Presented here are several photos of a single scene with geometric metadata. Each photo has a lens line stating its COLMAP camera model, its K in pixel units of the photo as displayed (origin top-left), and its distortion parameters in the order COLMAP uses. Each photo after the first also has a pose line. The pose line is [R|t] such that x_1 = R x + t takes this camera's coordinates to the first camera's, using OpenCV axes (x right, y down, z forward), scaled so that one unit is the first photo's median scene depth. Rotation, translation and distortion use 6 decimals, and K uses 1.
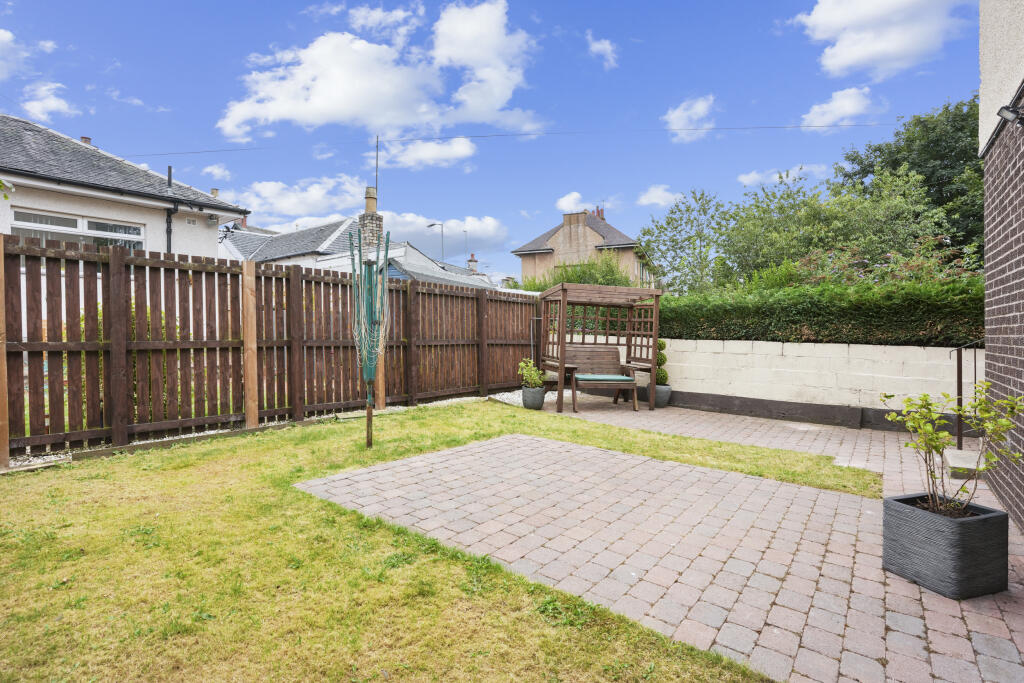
lens RADIAL K [[512.0, 0, 515.3], [0, 512.0, 328.8], [0, 0, 1]] dist [0.000262, 0.000340]
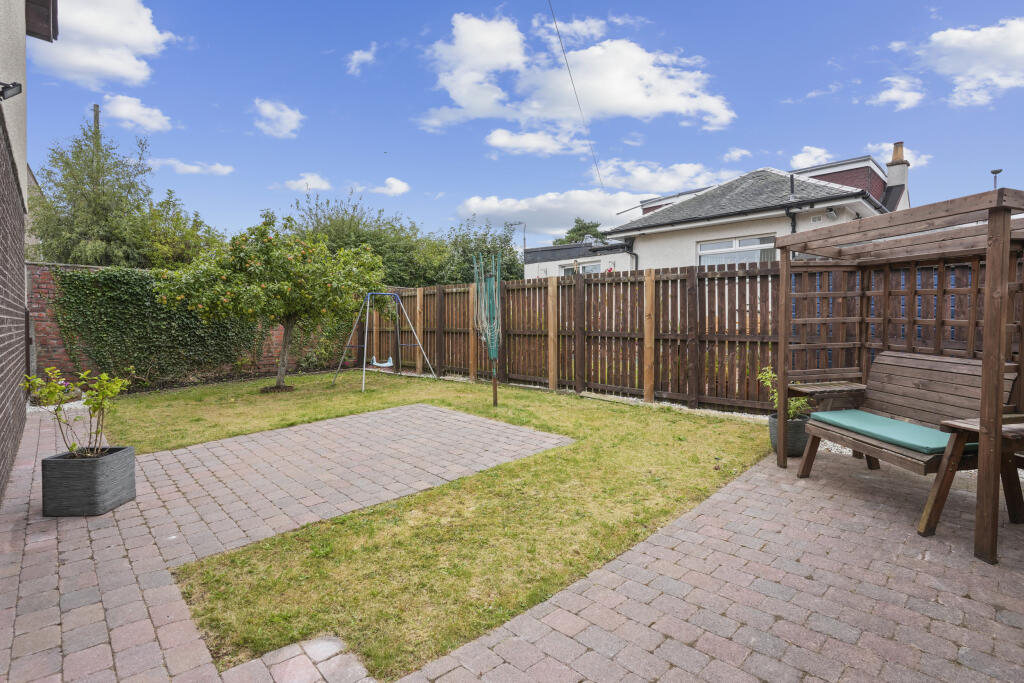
lens RADIAL K [[512.0, 0, 515.3], [0, 512.0, 328.8], [0, 0, 1]] dist [0.000262, 0.000340]
pose [[-0.124761, 0.006516, -0.992165, 0.829996], [0.002992, 0.999976, 0.006191, 0.007319], [0.992182, -0.002196, -0.124778, 0.931401]]
